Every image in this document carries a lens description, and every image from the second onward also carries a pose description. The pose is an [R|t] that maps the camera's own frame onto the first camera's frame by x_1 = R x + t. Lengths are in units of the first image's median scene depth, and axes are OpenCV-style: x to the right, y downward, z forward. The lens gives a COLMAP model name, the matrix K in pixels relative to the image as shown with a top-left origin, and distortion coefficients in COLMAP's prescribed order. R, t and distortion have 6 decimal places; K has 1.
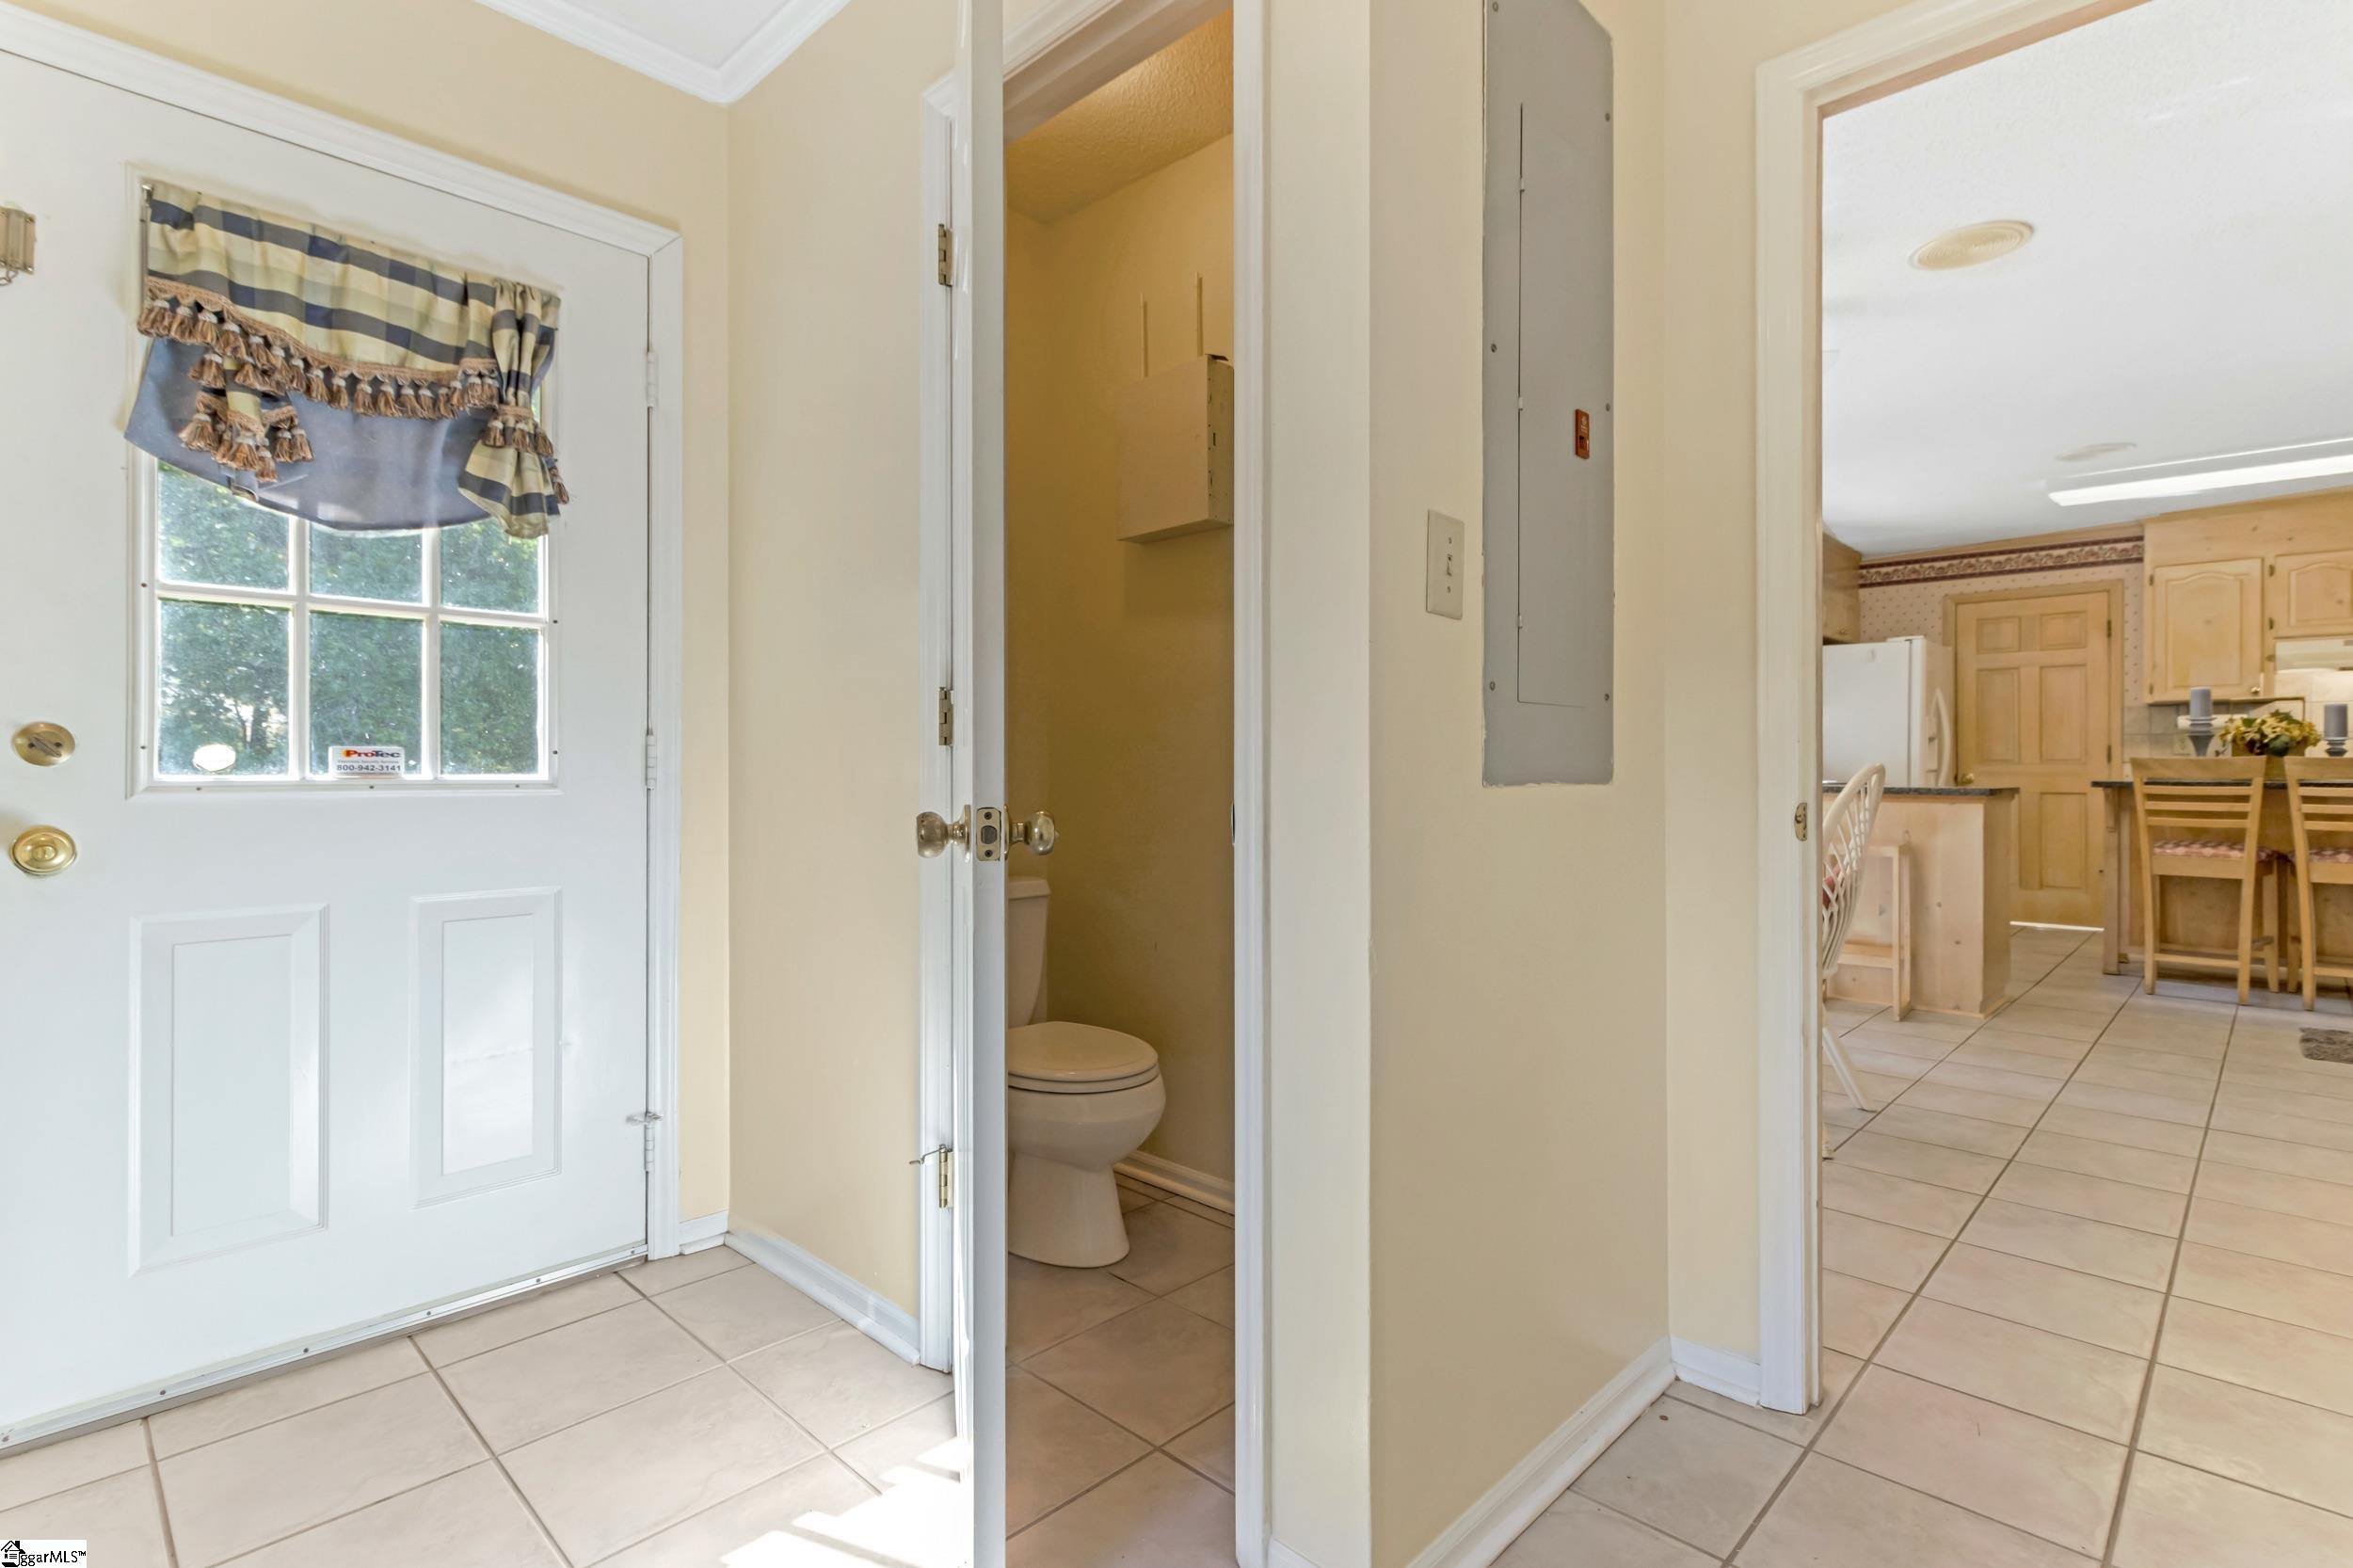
lens RADIAL K [[1104.7, 0, 1174.2], [0, 1104.7, 772.5], [0, 0, 1]] dist [0.001591, 0.000620]
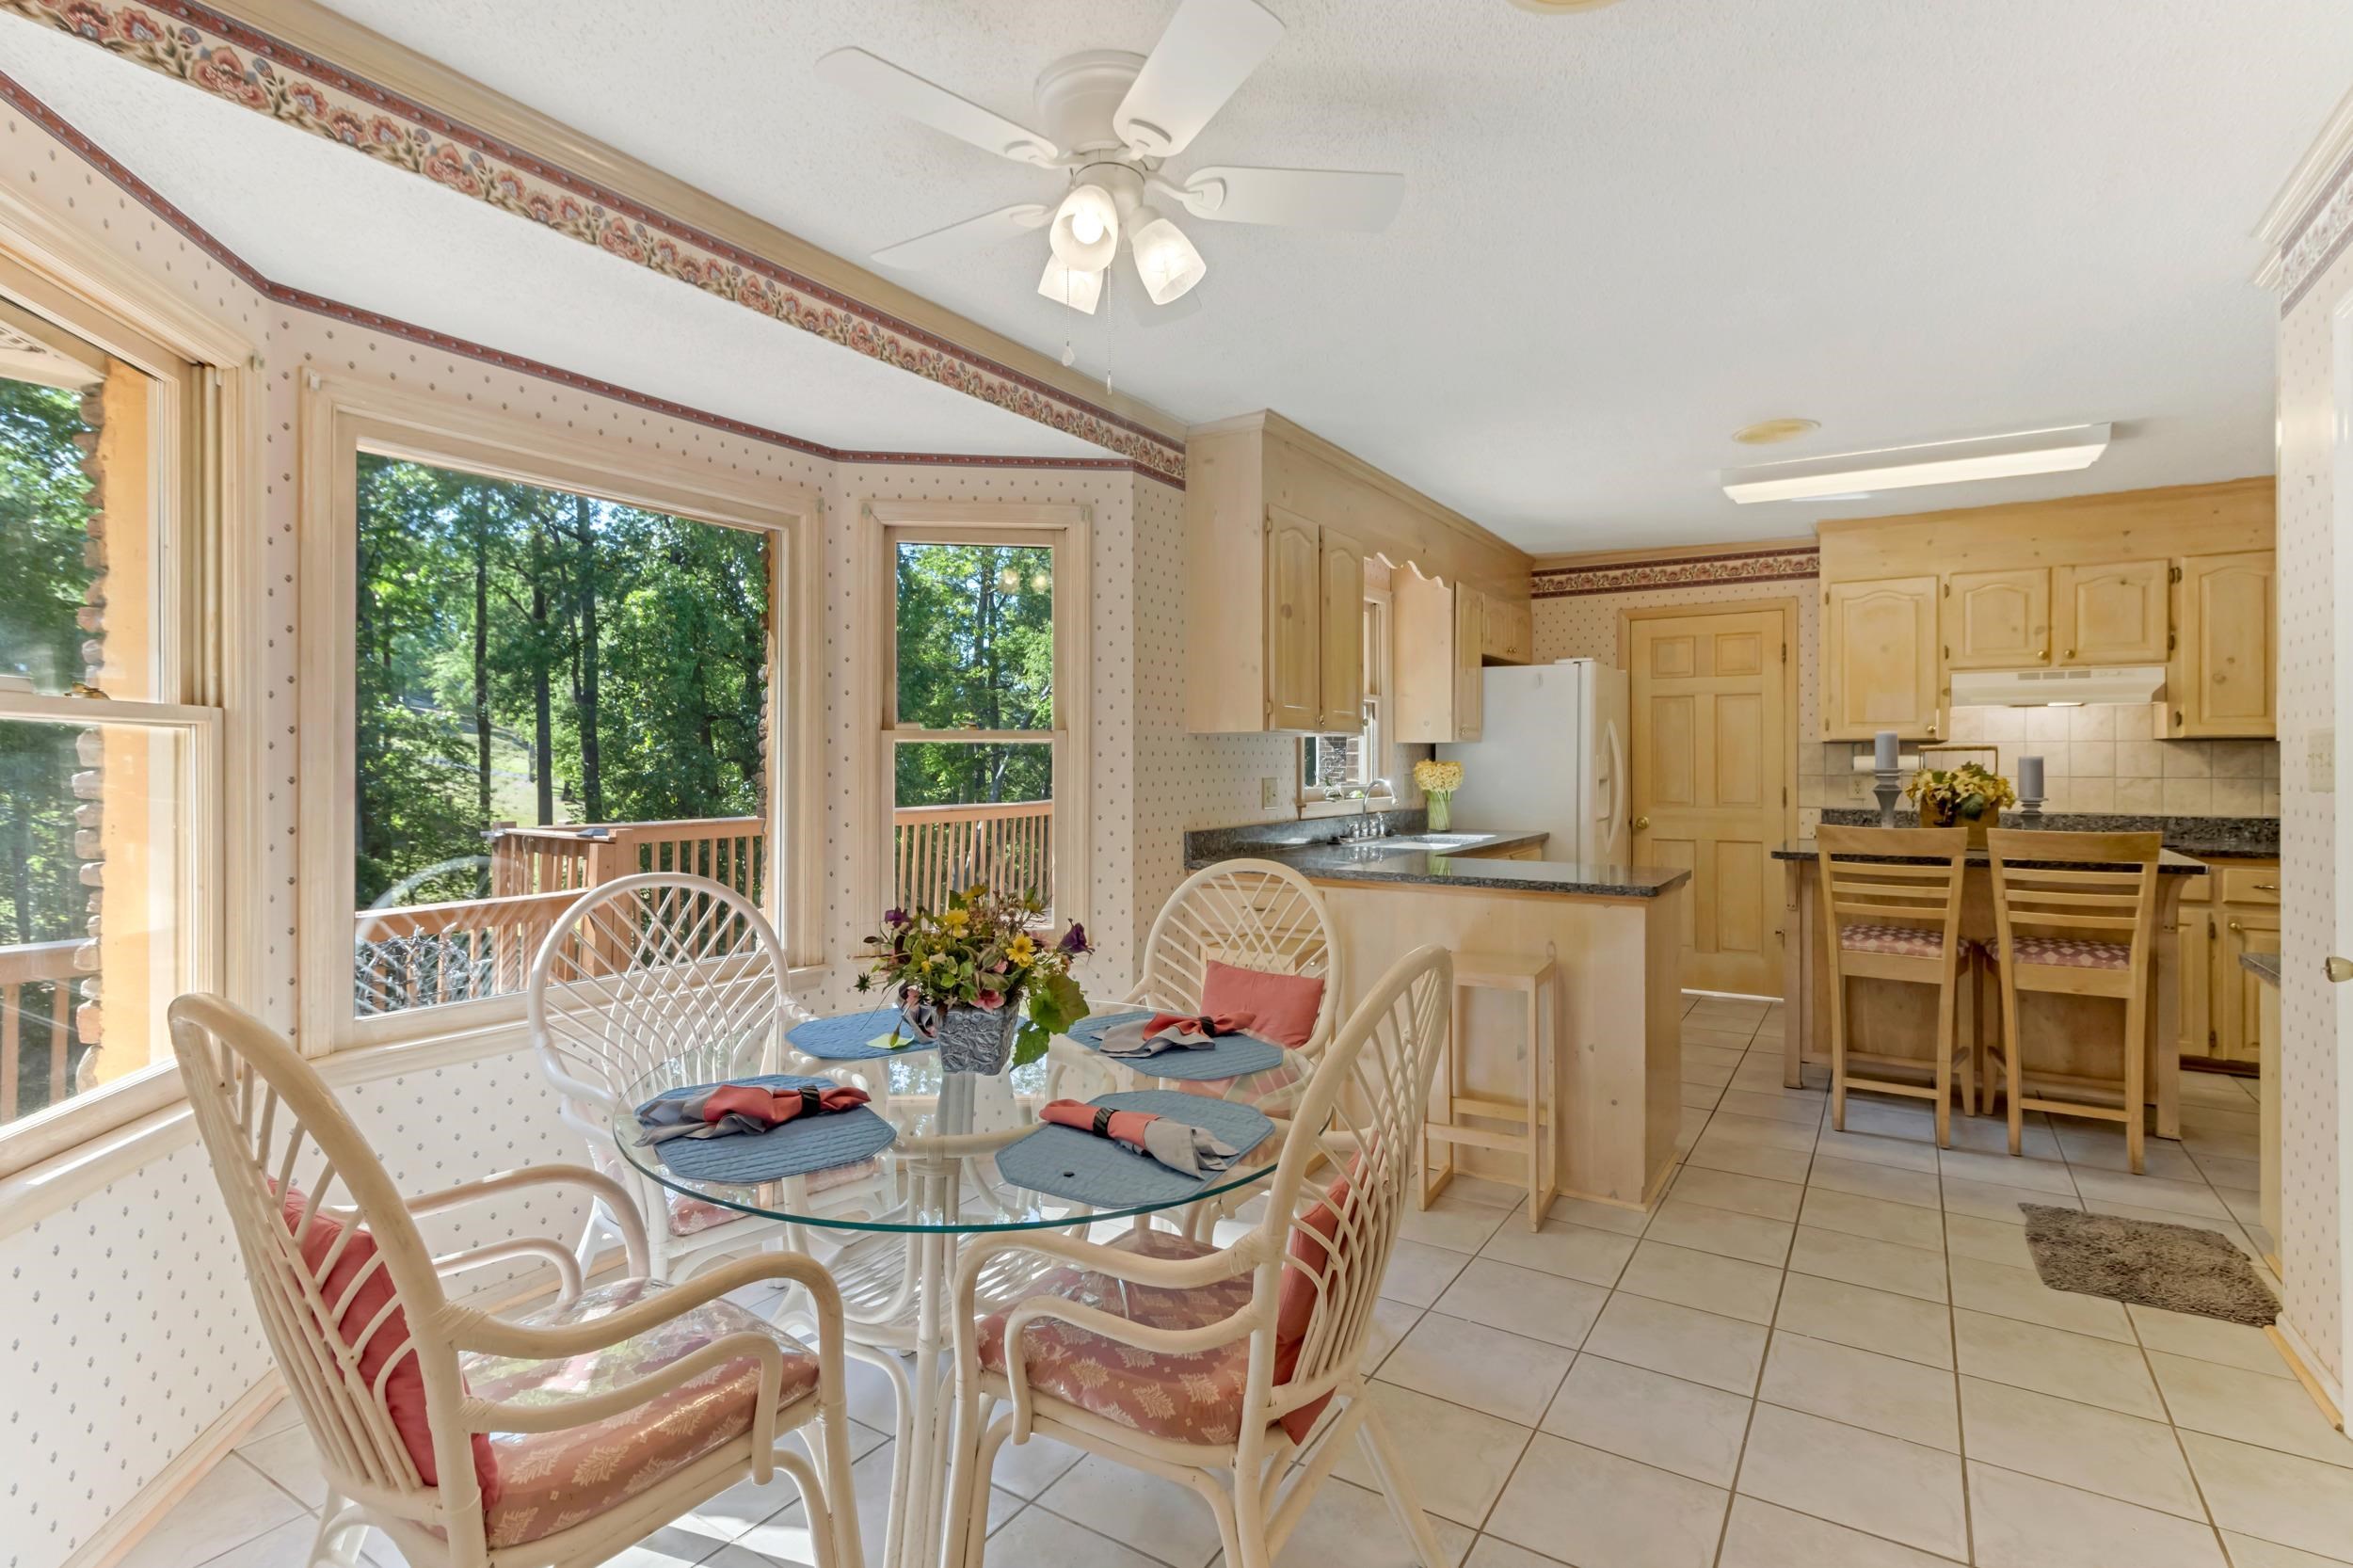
lens RADIAL K [[1131.4, 0, 1173.8], [0, 1131.4, 777.8], [0, 0, 1]] dist [0.001491, 0.000589]
pose [[0.976585, -0.006653, 0.215028, 0.213471], [0.005668, 0.999970, 0.005197, -0.045458], [-0.215057, -0.003856, 0.976594, 0.270822]]
